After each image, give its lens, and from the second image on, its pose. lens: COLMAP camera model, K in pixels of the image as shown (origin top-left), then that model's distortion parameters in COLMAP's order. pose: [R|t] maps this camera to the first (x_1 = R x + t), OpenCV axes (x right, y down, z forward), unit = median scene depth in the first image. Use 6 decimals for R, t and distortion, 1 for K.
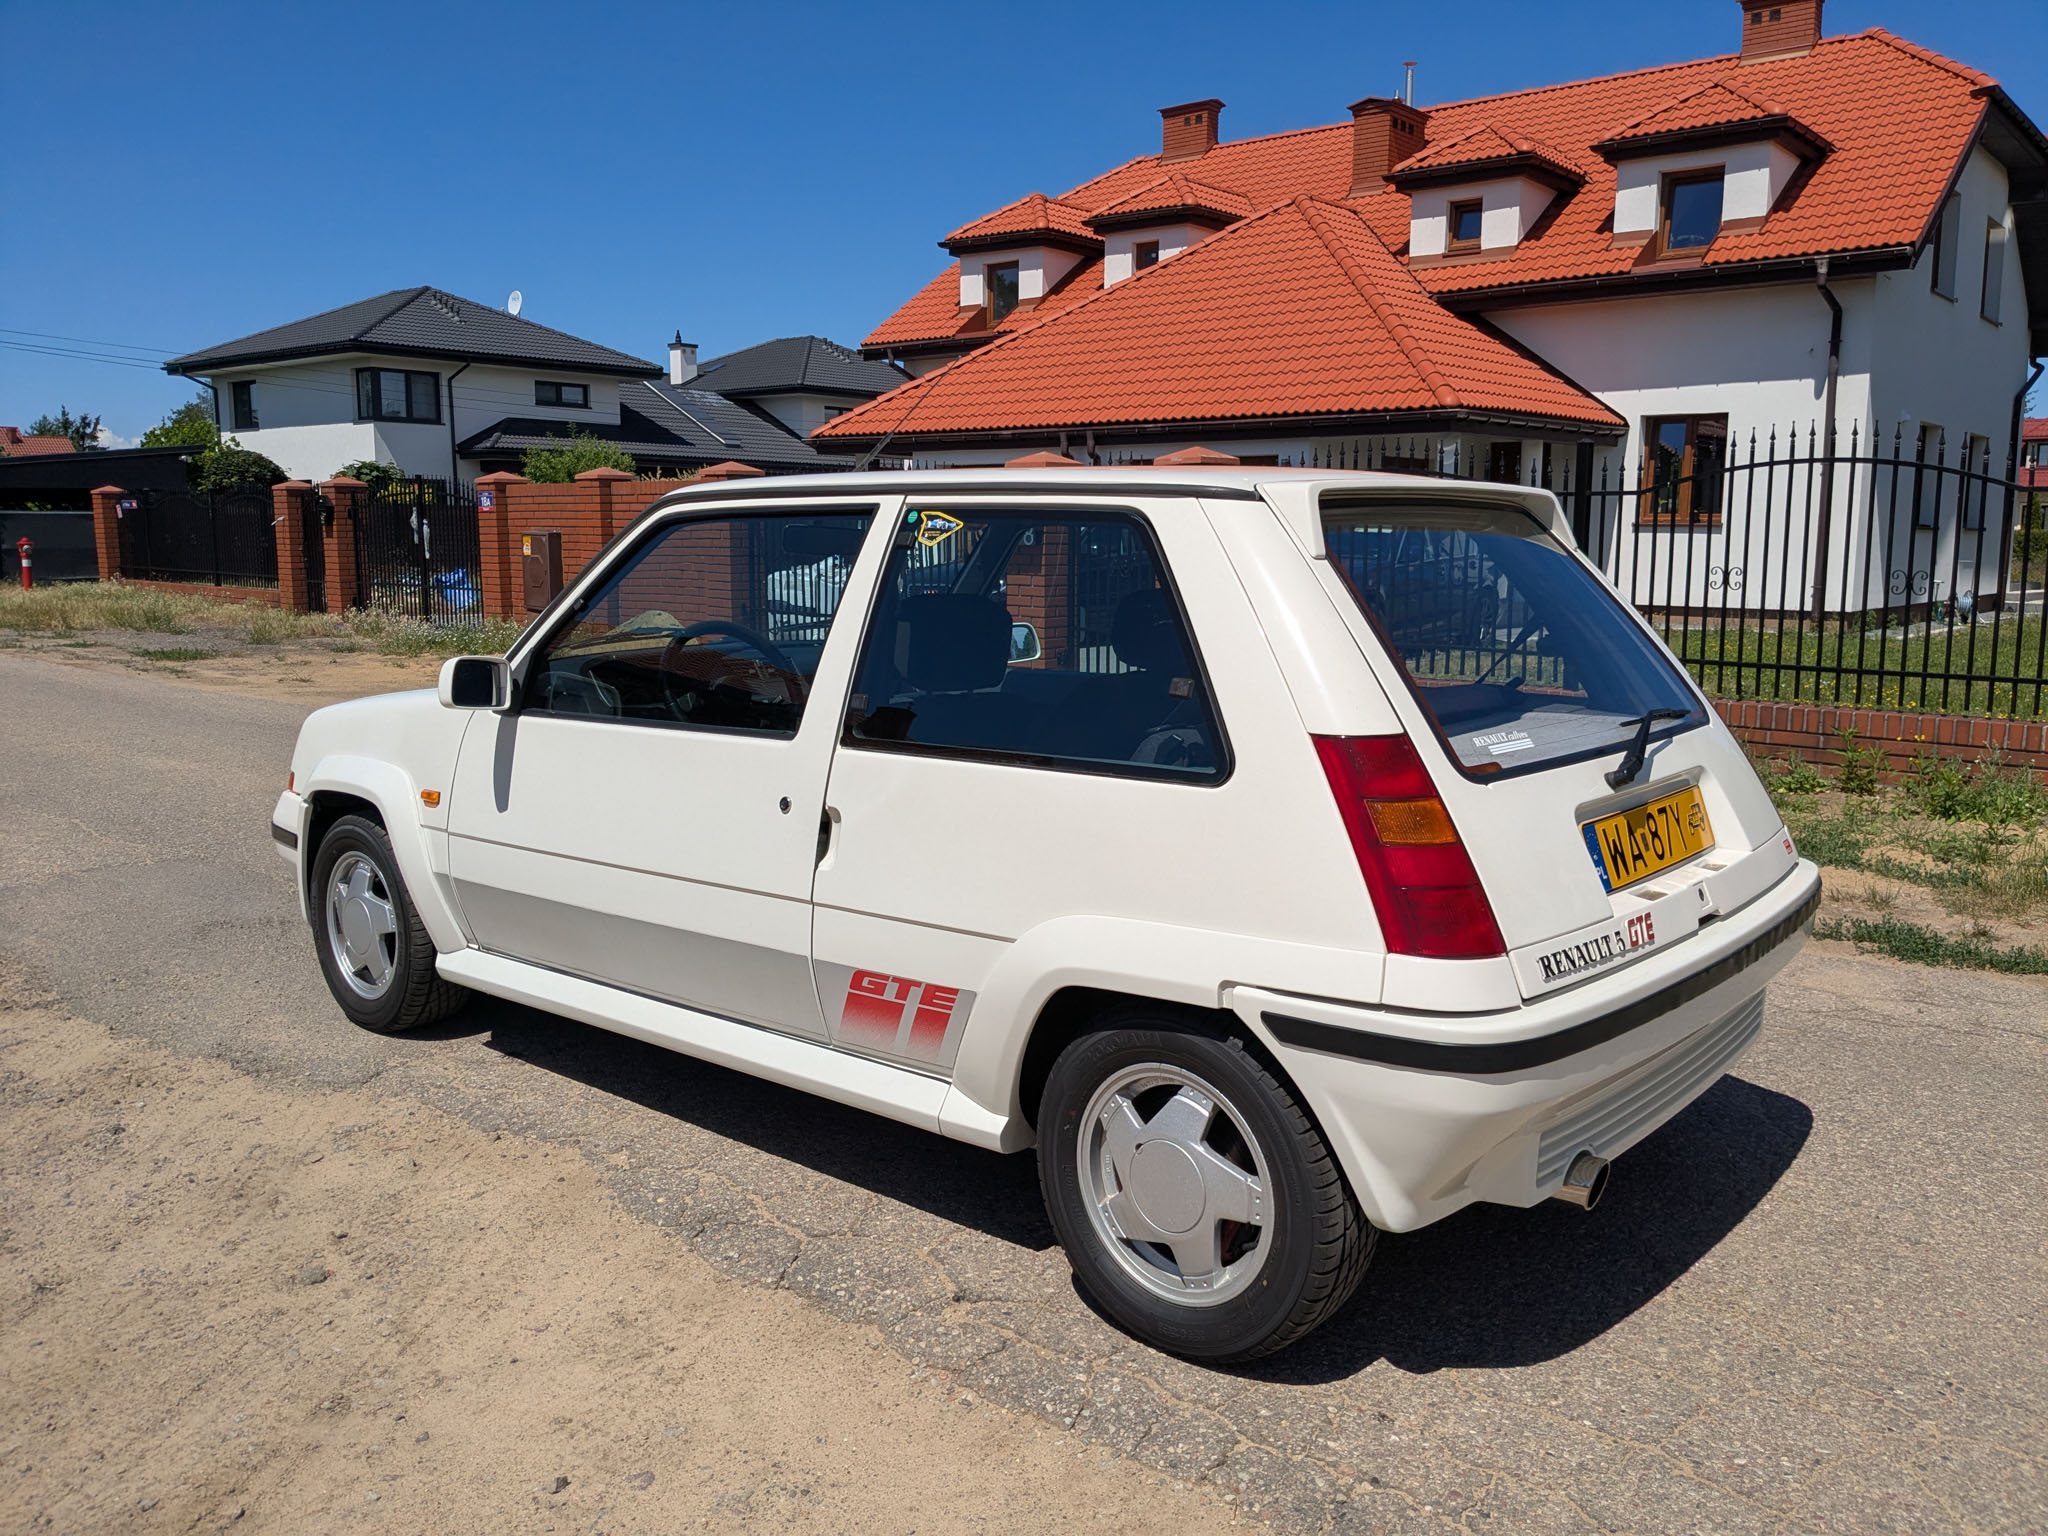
lens RADIAL K [[1623.7, 0, 1043.1], [0, 1623.7, 771.6], [0, 0, 1]] dist [0.043919, -0.079232]
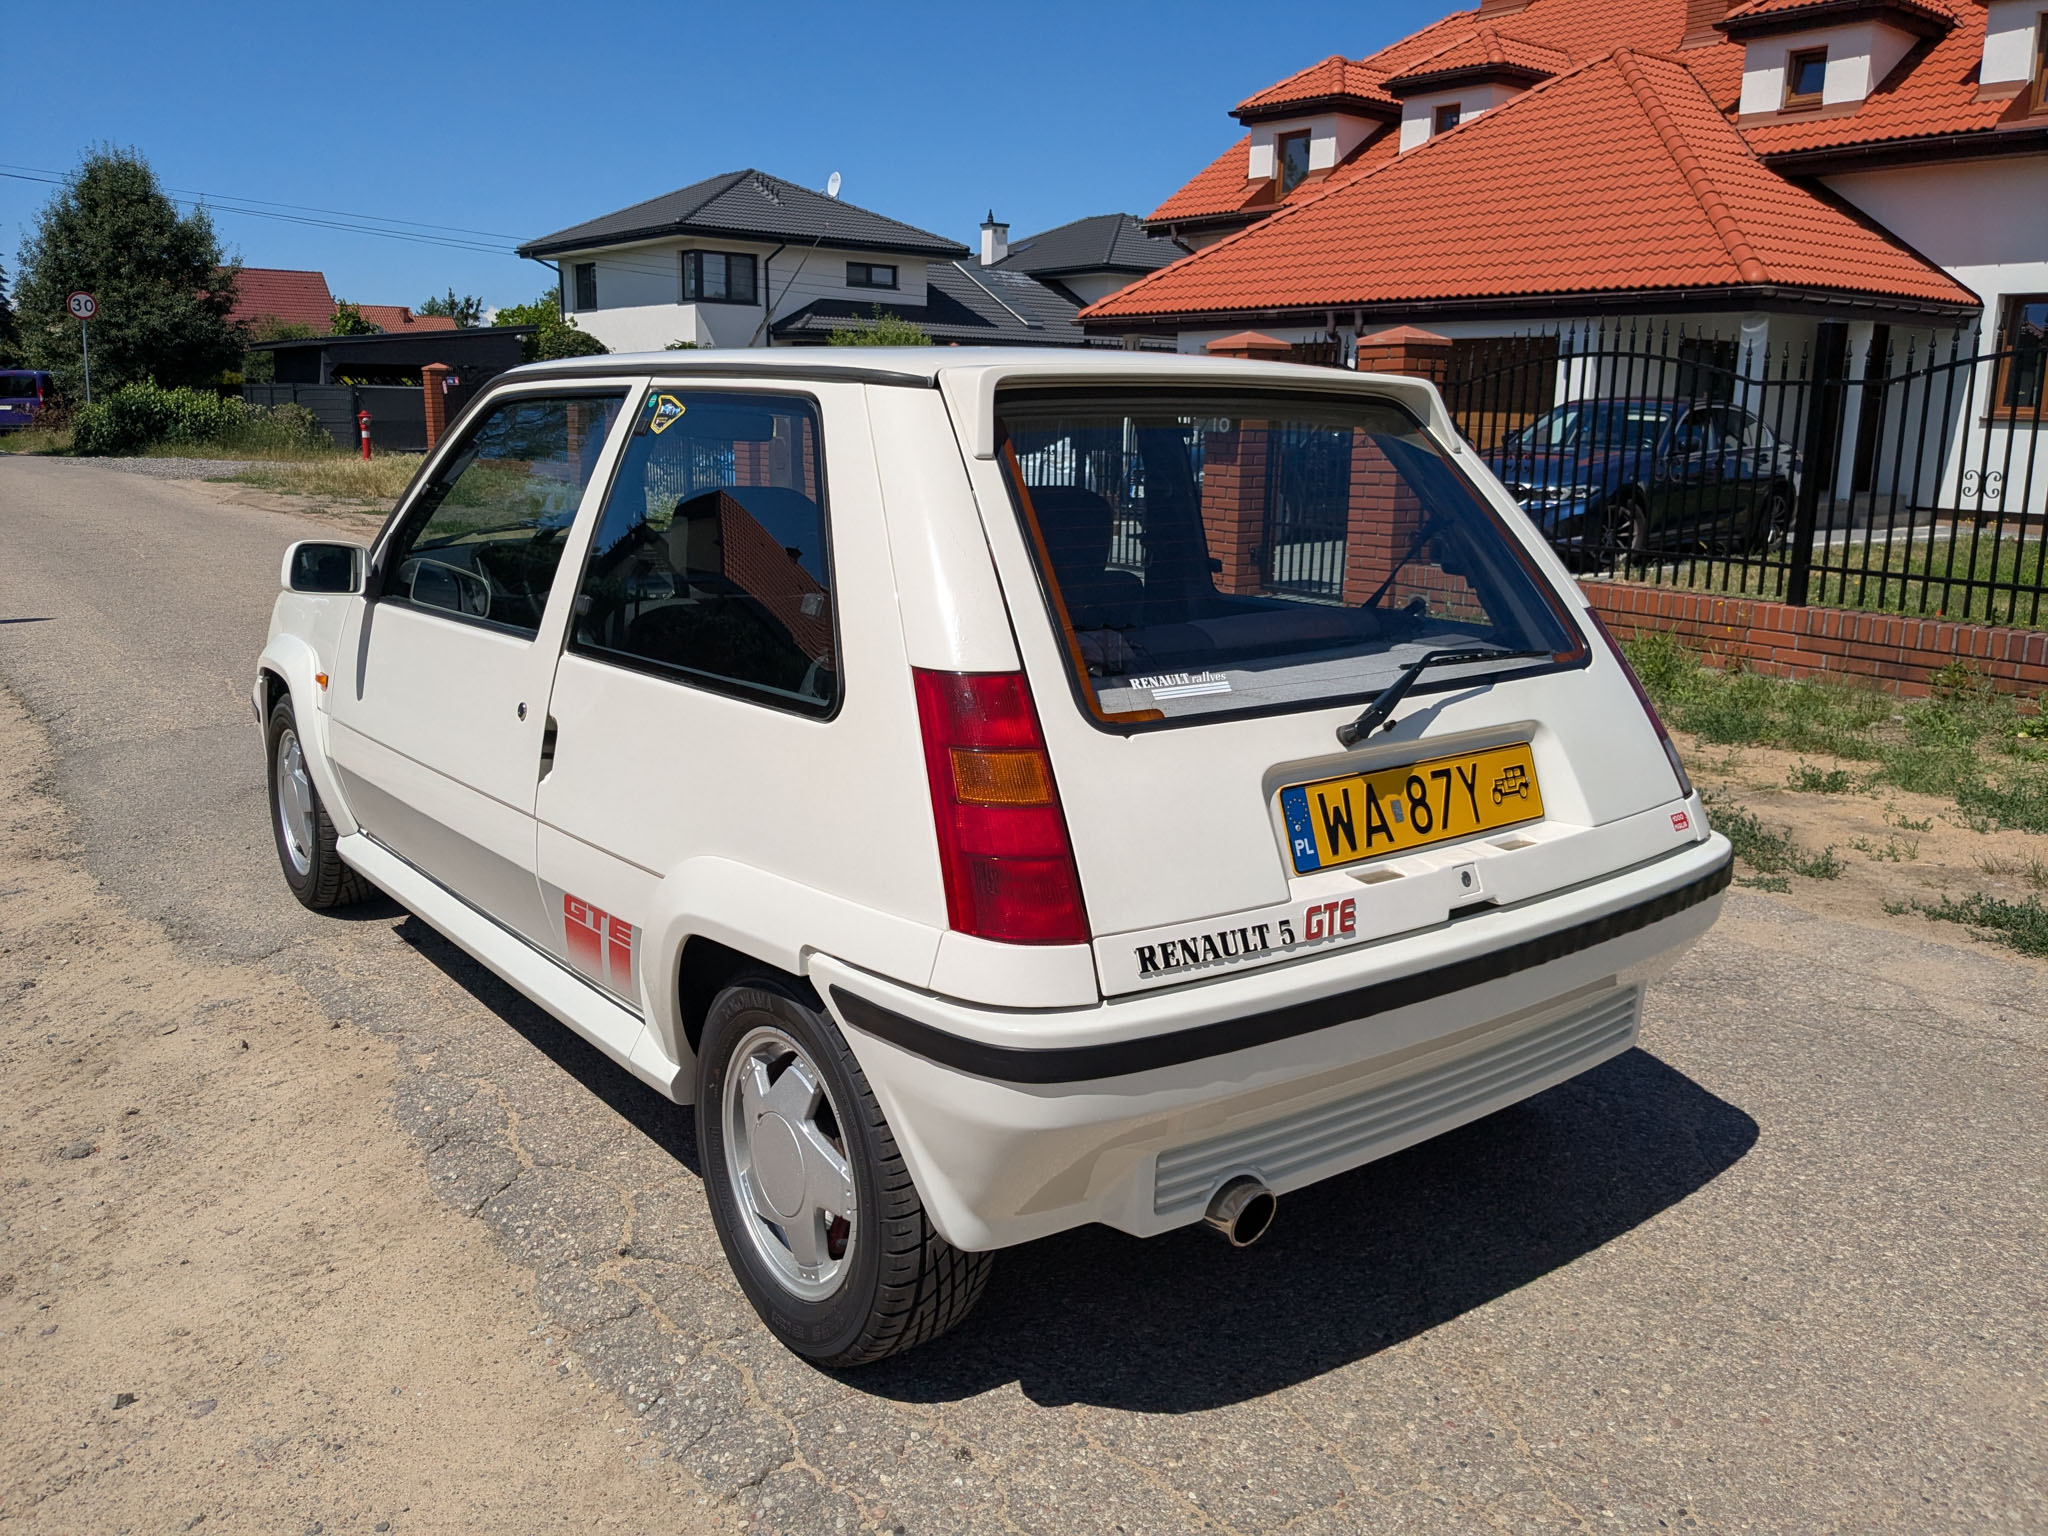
lens RADIAL K [[1623.7, 0, 1018.2], [0, 1623.7, 759.5], [0, 0, 1]] dist [0.043919, -0.079232]
pose [[0.977224, 0.056263, -0.204617, 0.272120], [-0.043478, 0.996842, 0.066454, -0.023001], [0.207710, -0.056044, 0.976584, 0.121252]]
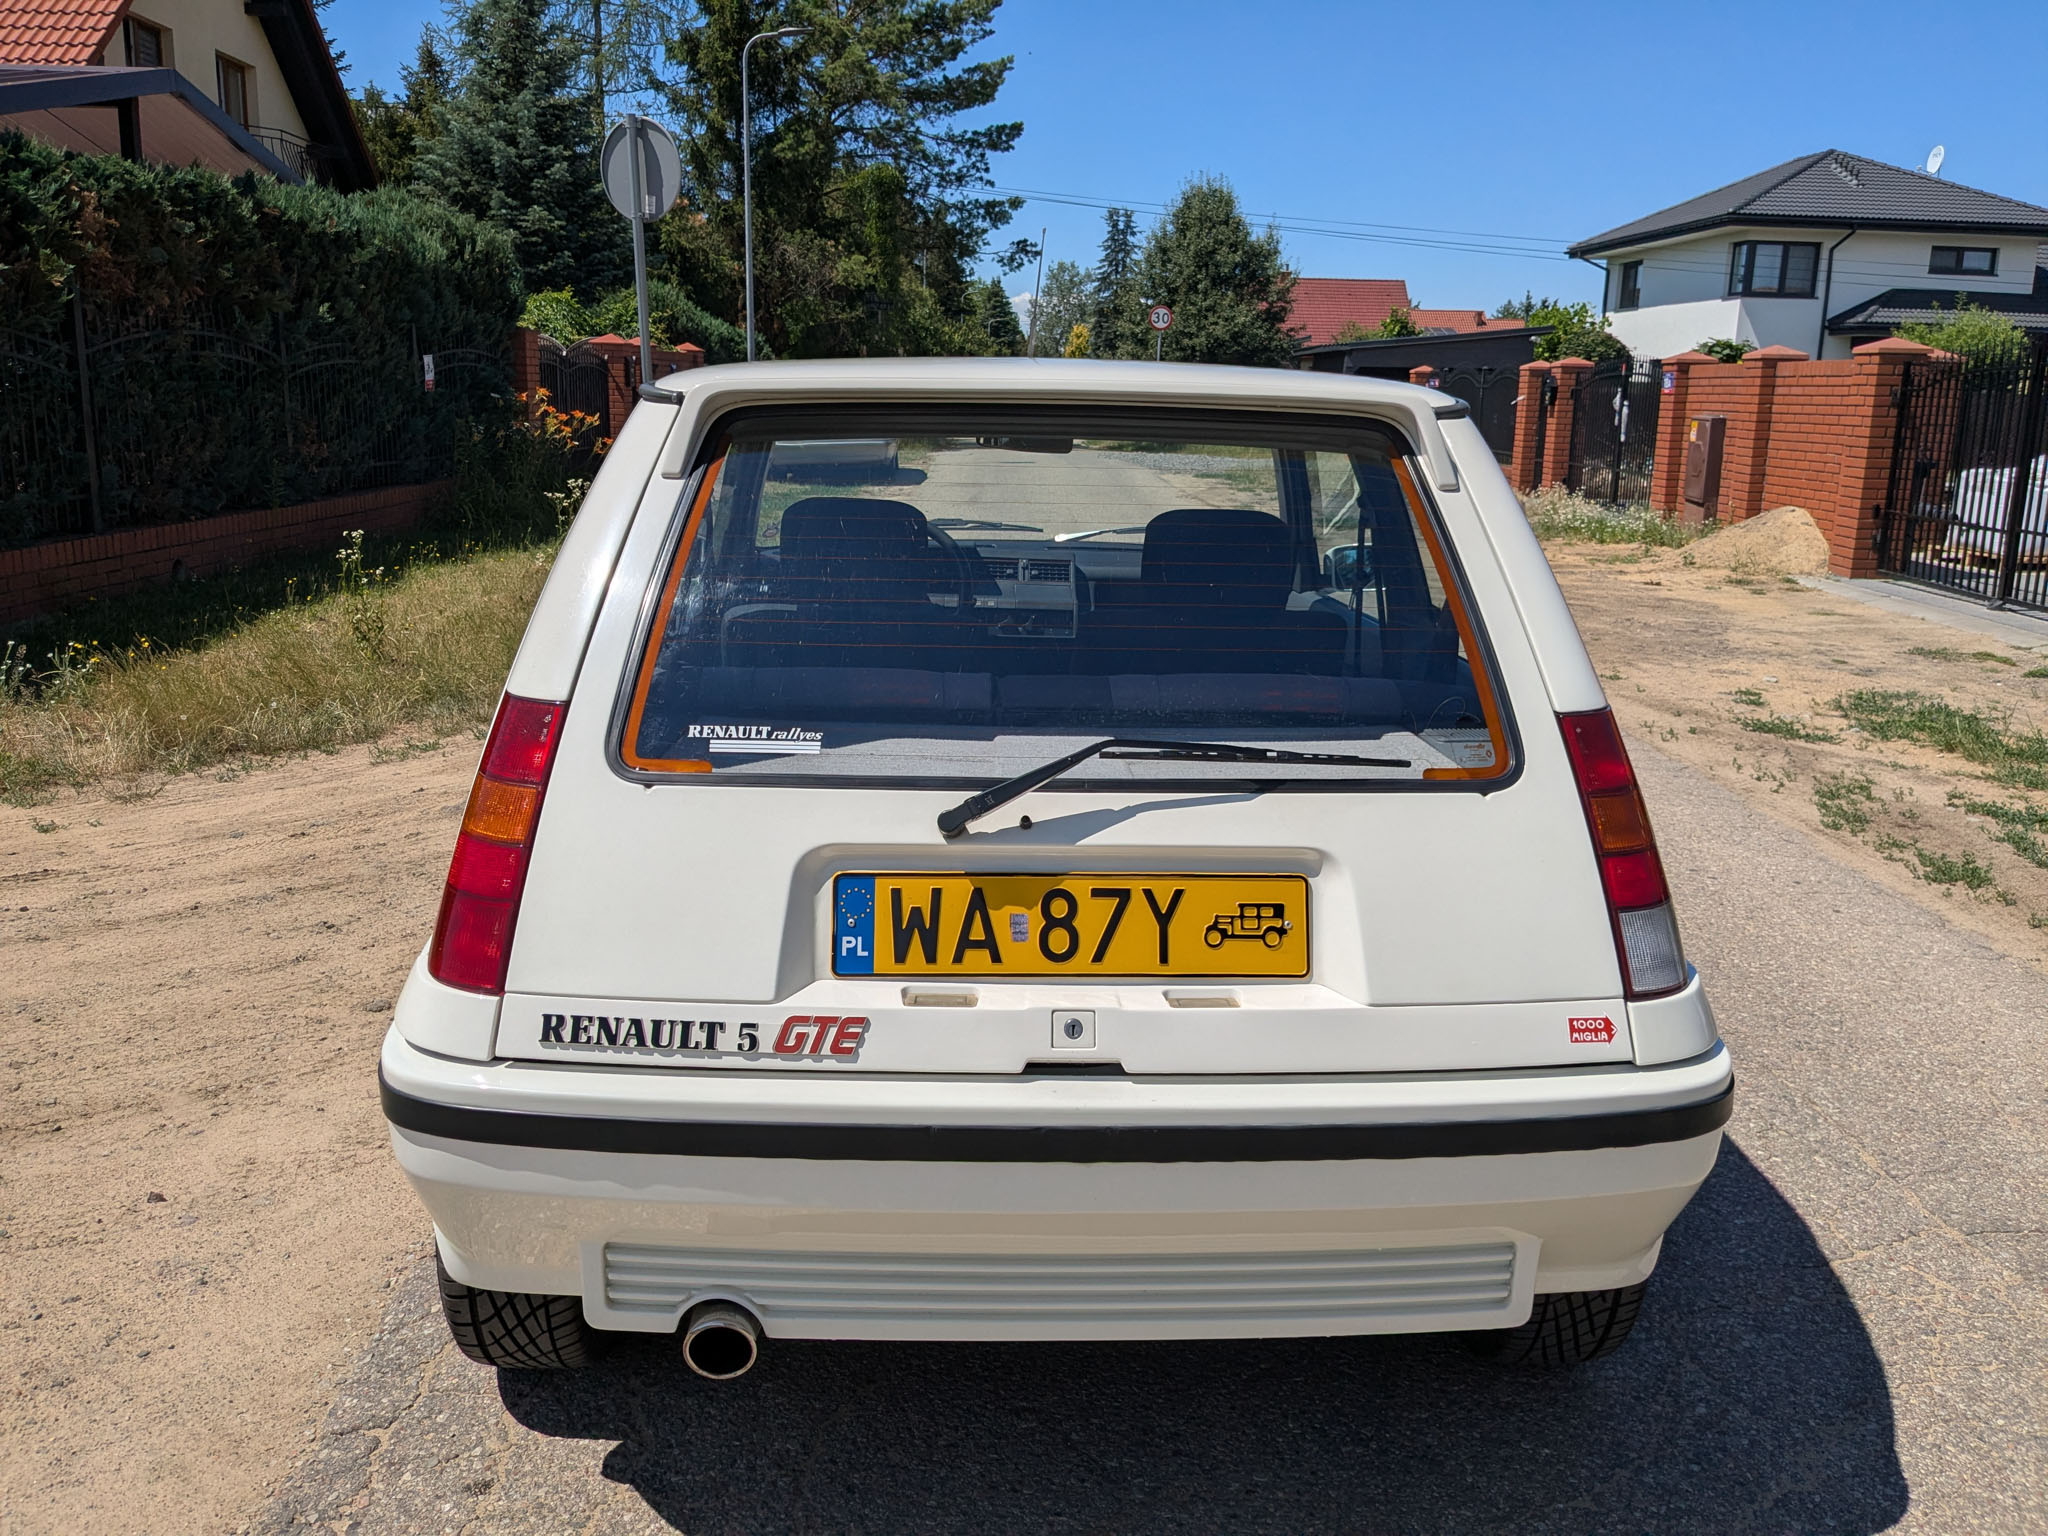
lens RADIAL K [[1623.7, 0, 1038.9], [0, 1623.7, 751.6], [0, 0, 1]] dist [0.043919, -0.079232]
pose [[0.675799, 0.170300, -0.717142, 0.658024], [-0.127083, 0.985294, 0.114221, -0.082881], [0.726048, 0.013946, 0.687503, 0.425131]]
